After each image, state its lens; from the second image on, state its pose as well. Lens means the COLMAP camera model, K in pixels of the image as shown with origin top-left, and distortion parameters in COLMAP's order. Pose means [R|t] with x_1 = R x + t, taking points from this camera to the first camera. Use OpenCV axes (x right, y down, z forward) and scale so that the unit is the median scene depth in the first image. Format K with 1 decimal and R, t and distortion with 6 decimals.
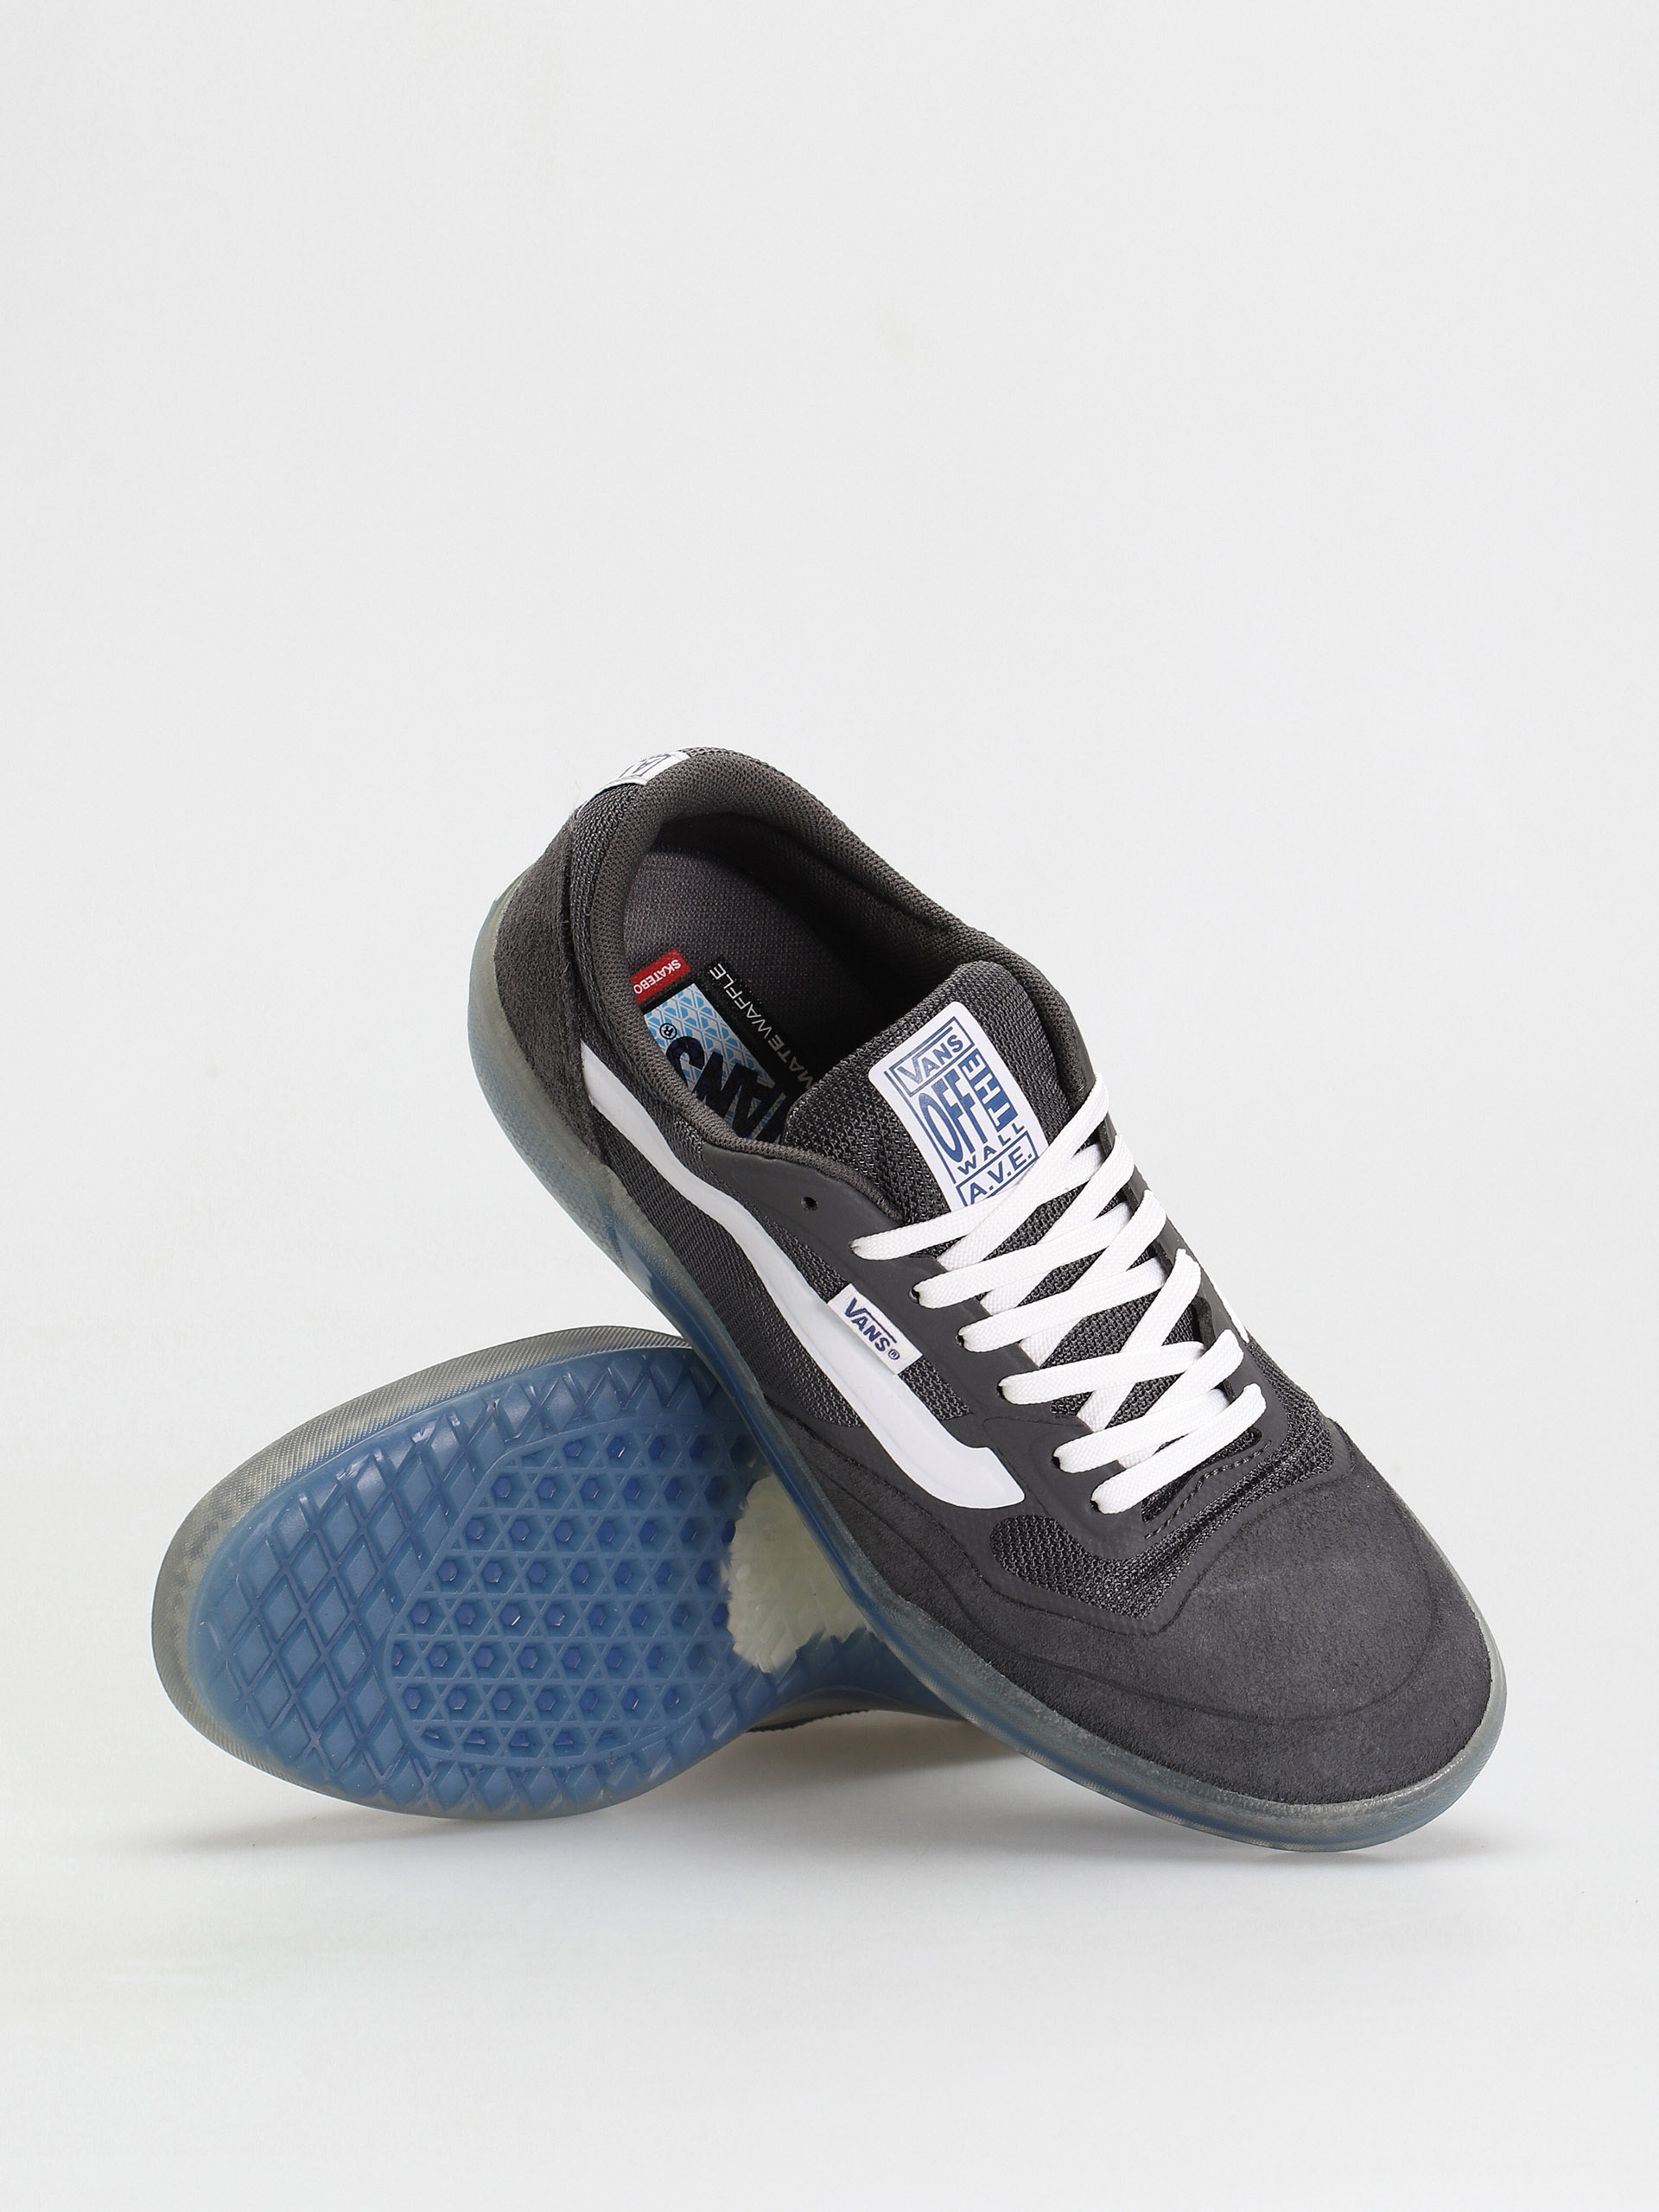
lens RADIAL K [[8195.8, 0, 828.6], [0, 8195.8, 1106.4], [0, 0, 1]] dist [-0.098727, 0.000000]
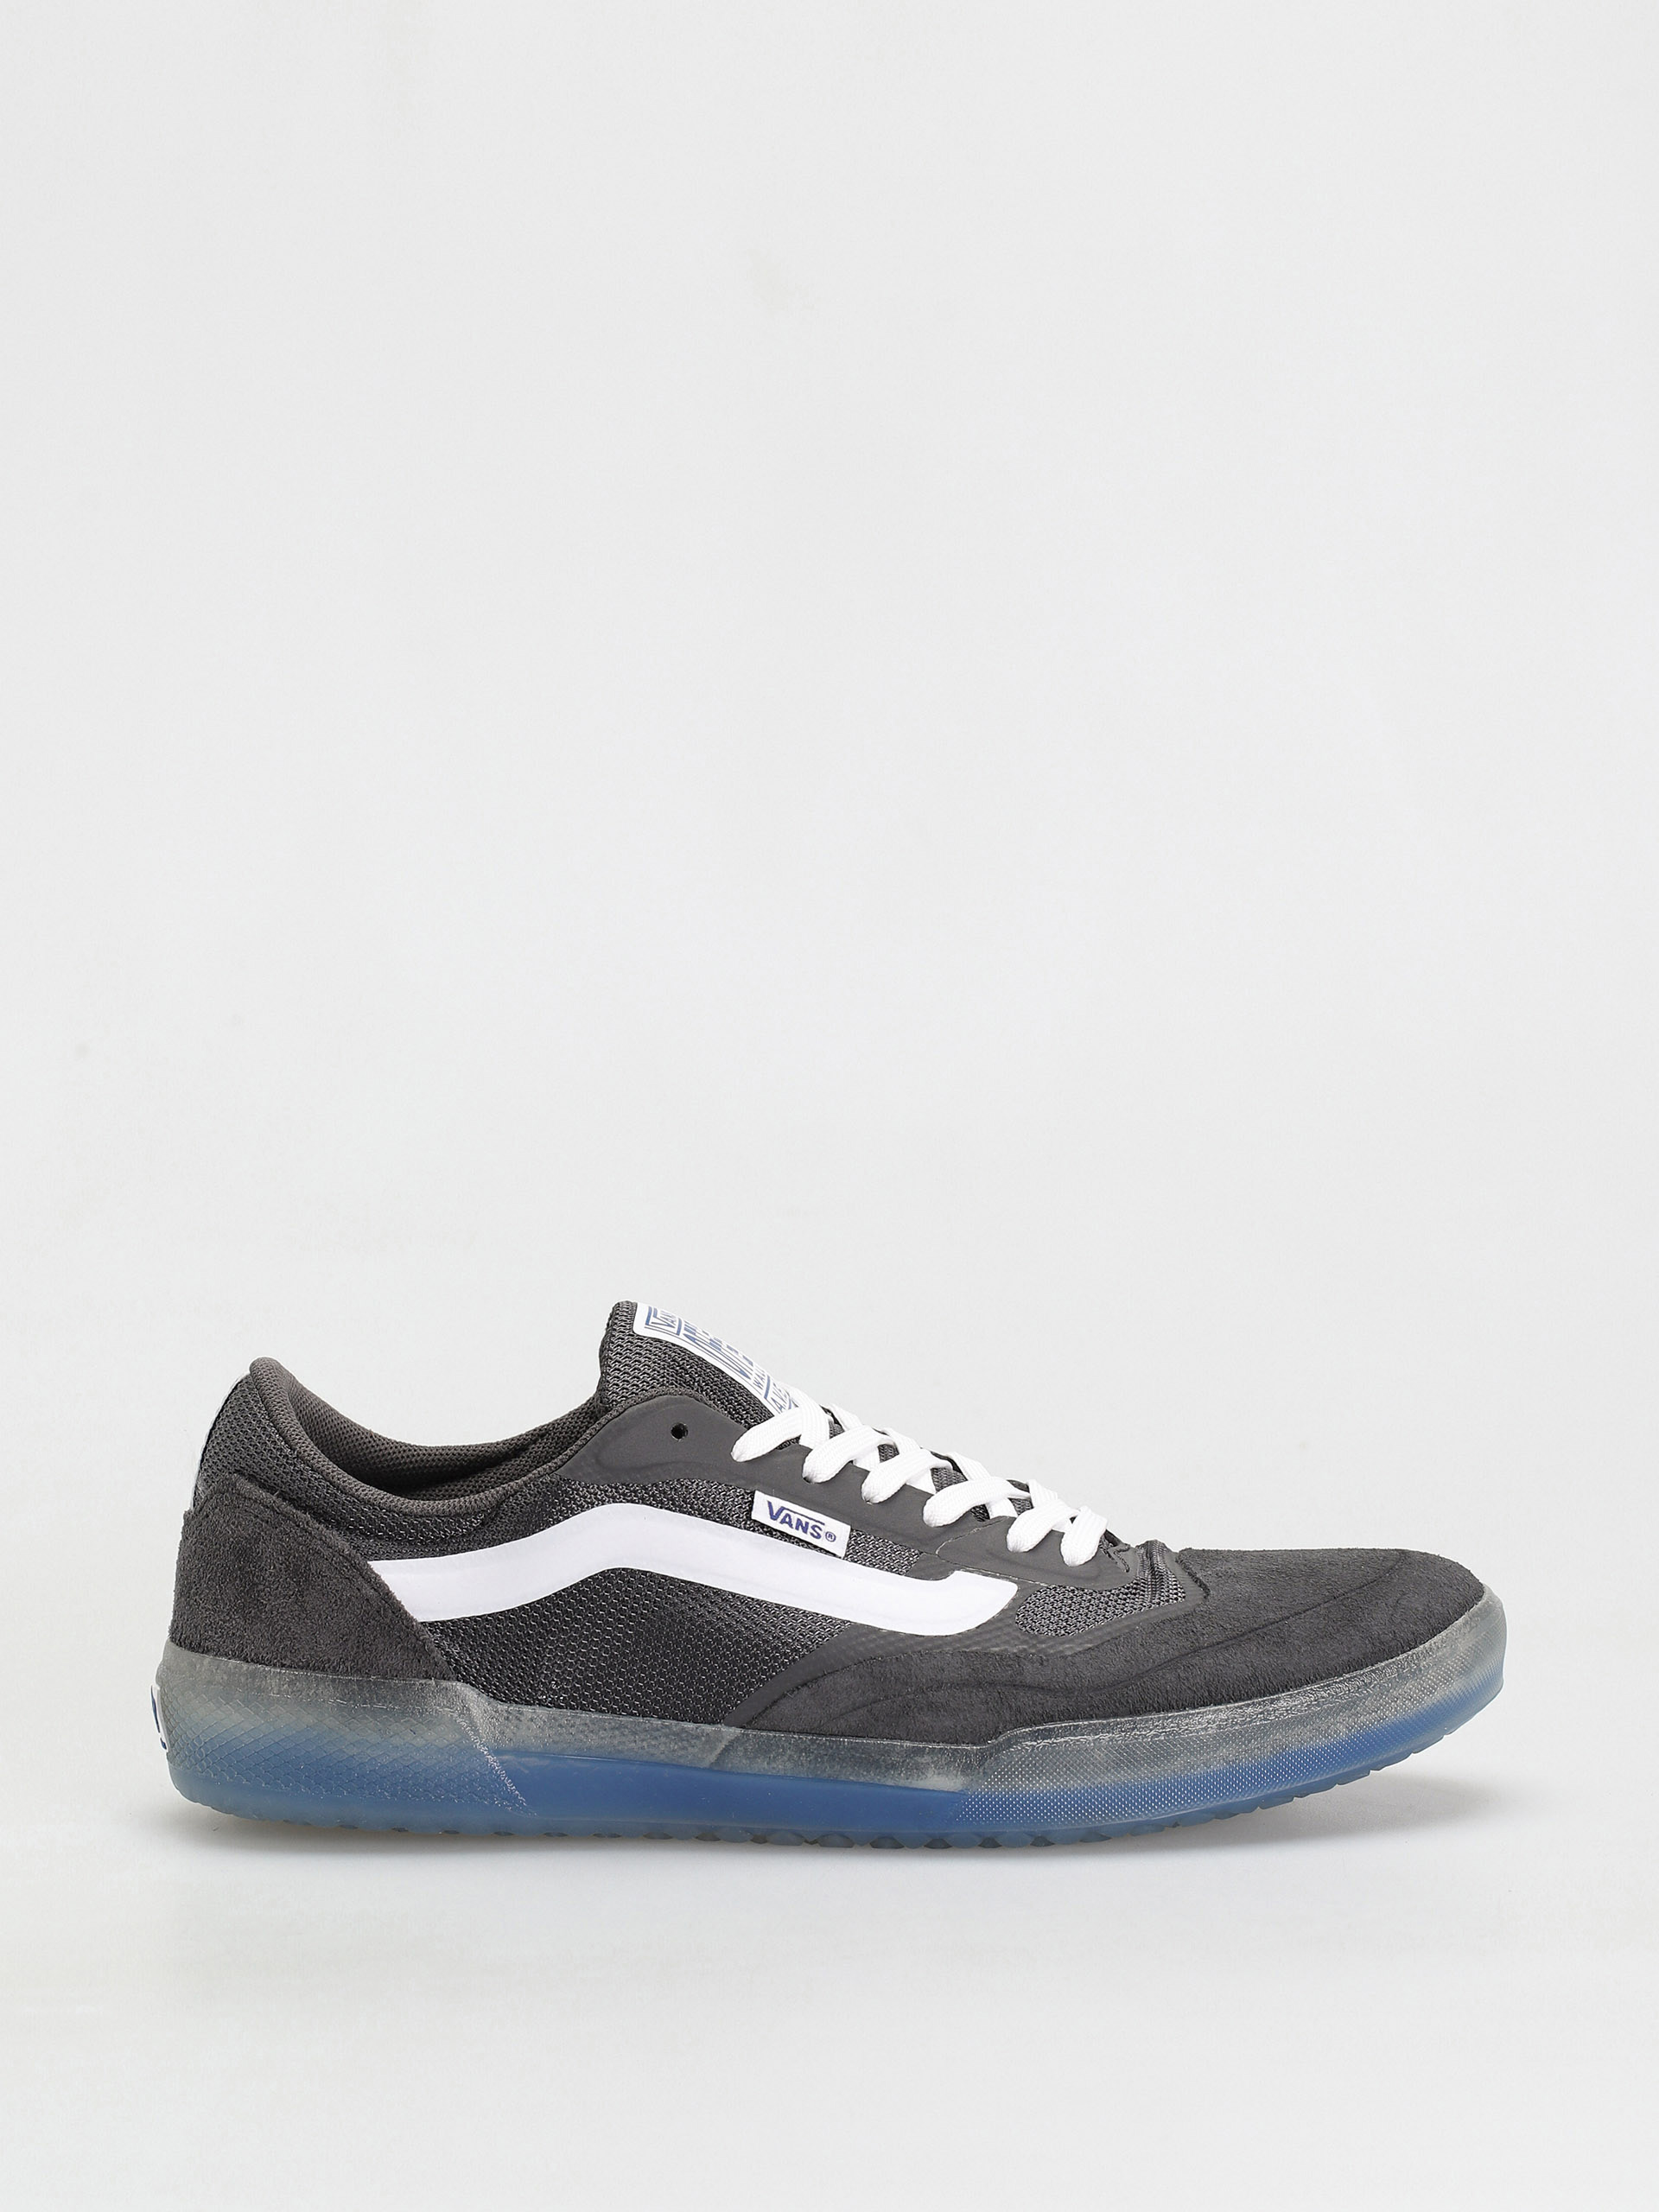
lens RADIAL K [[8195.8, 0, 824.2], [0, 8195.8, 1109.7], [0, 0, 1]] dist [-0.098727, 0.000000]
pose [[0.682540, -0.252448, 0.685863, -0.663395], [0.695482, 0.512745, -0.503385, 0.505136], [-0.224595, 0.820587, 0.525542, 0.434379]]
